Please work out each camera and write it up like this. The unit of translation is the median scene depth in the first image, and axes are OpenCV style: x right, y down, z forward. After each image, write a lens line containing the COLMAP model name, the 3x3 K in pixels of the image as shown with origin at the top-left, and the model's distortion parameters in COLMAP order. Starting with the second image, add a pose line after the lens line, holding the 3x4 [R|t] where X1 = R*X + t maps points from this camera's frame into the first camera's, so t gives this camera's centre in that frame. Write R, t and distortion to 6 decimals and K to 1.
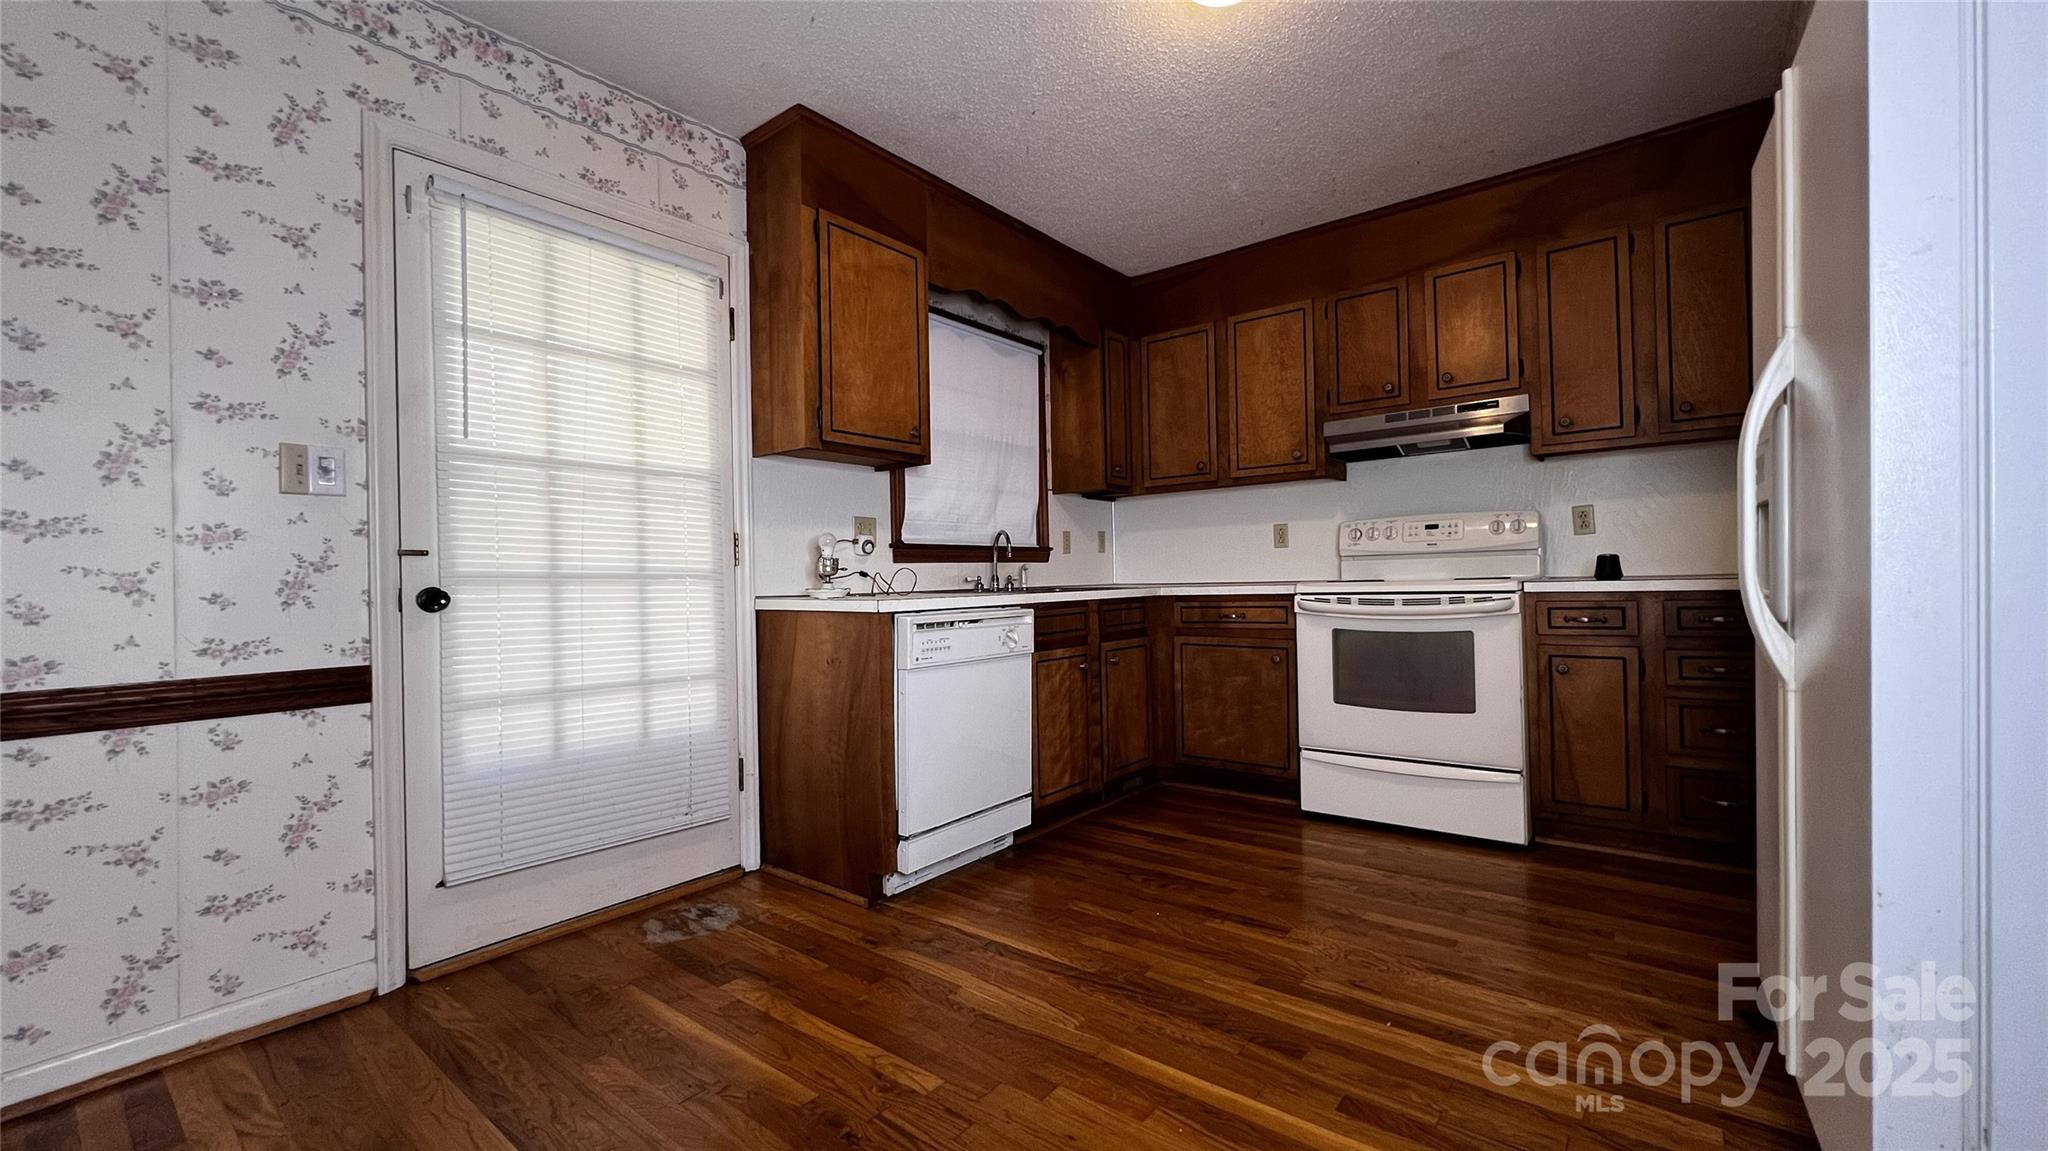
lens RADIAL K [[818.6, 0, 1024.0], [0, 818.6, 575.5], [0, 0, 1]] dist [-0.005633, 0.000571]
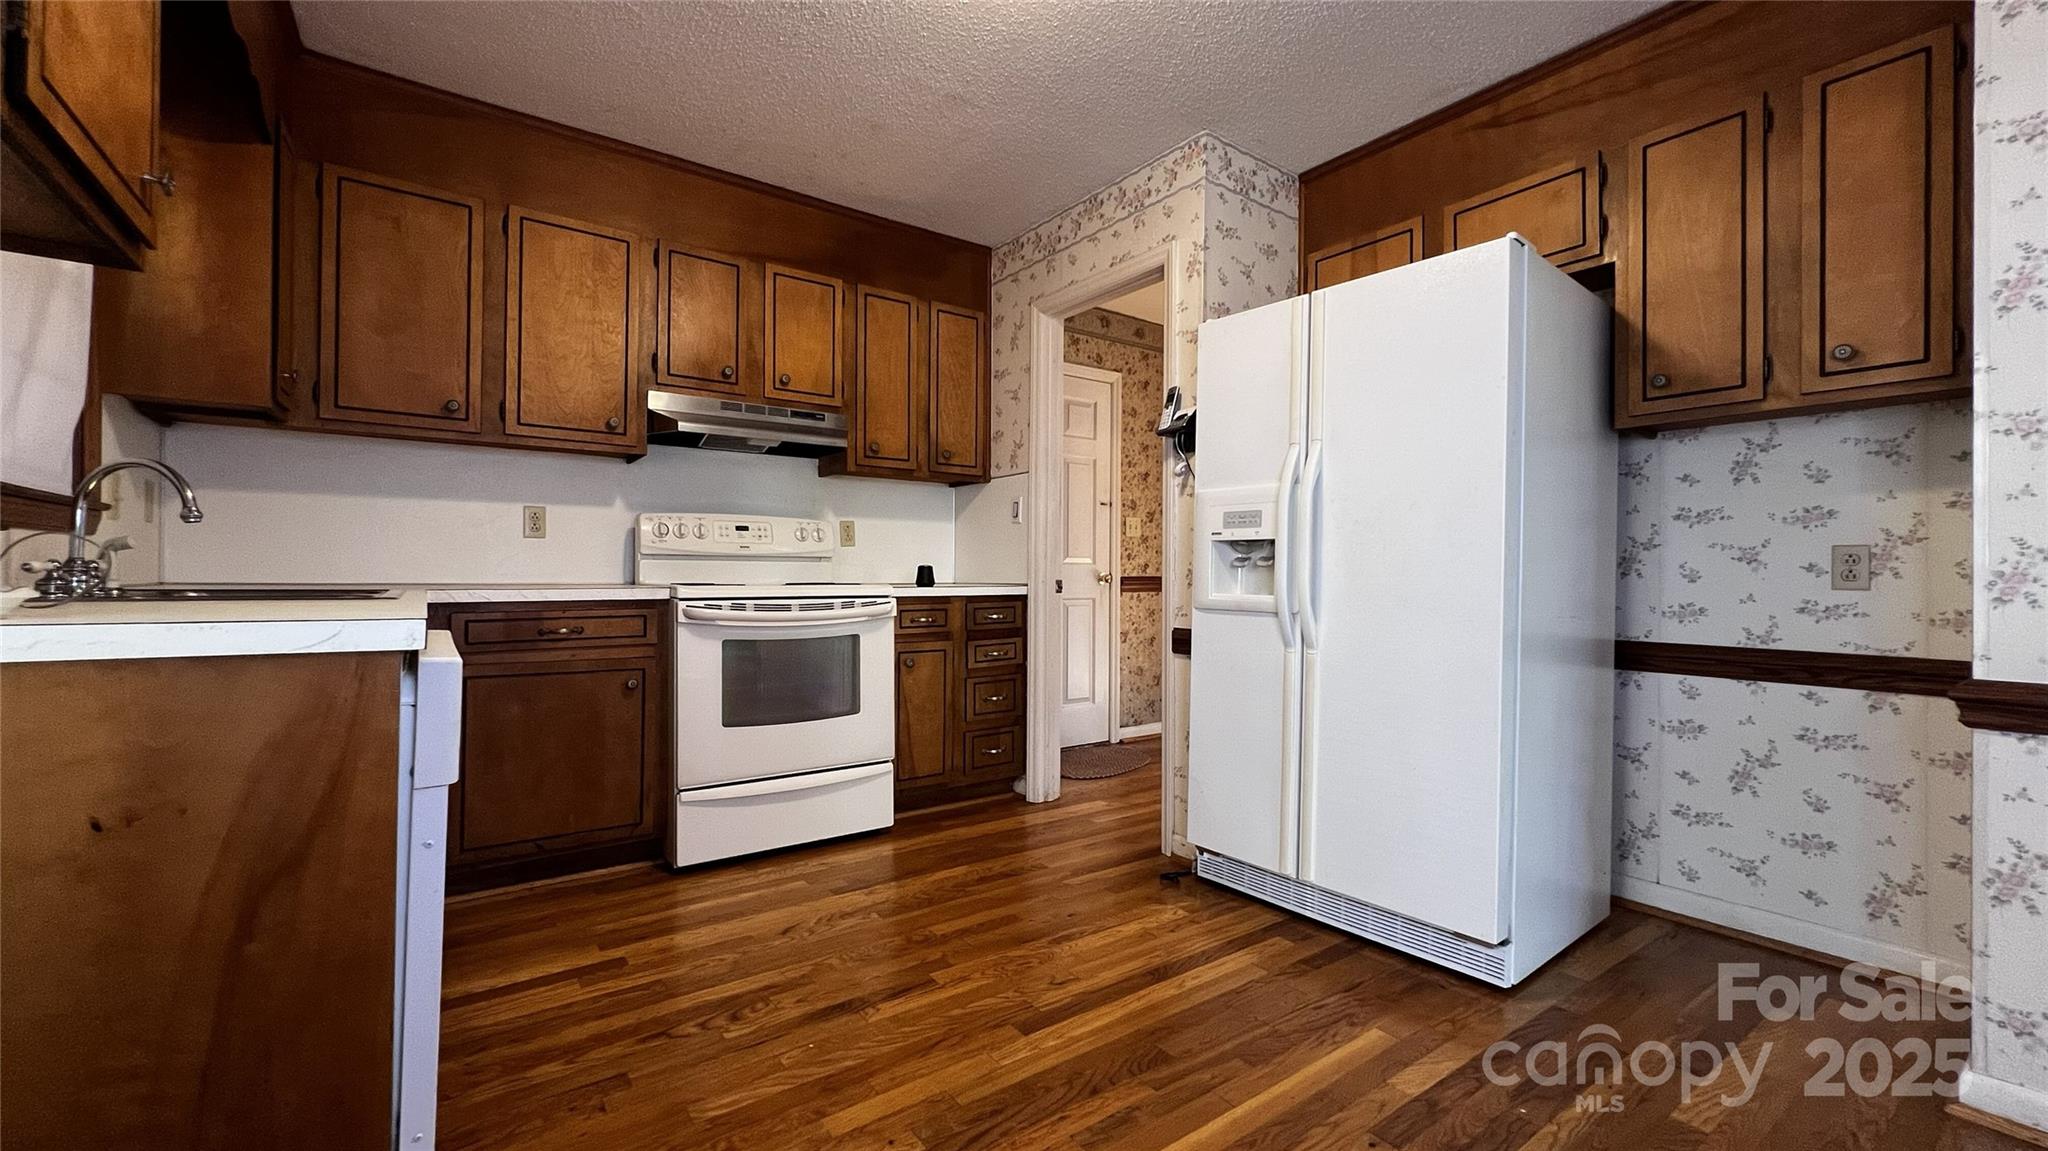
lens RADIAL K [[818.6, 0, 1024.0], [0, 818.6, 575.5], [0, 0, 1]] dist [-0.005633, 0.000571]
pose [[0.266188, 0.025152, 0.963593, -0.368323], [-0.017311, 0.999623, -0.021311, 0.010947], [-0.963766, -0.011009, 0.266523, 0.481512]]
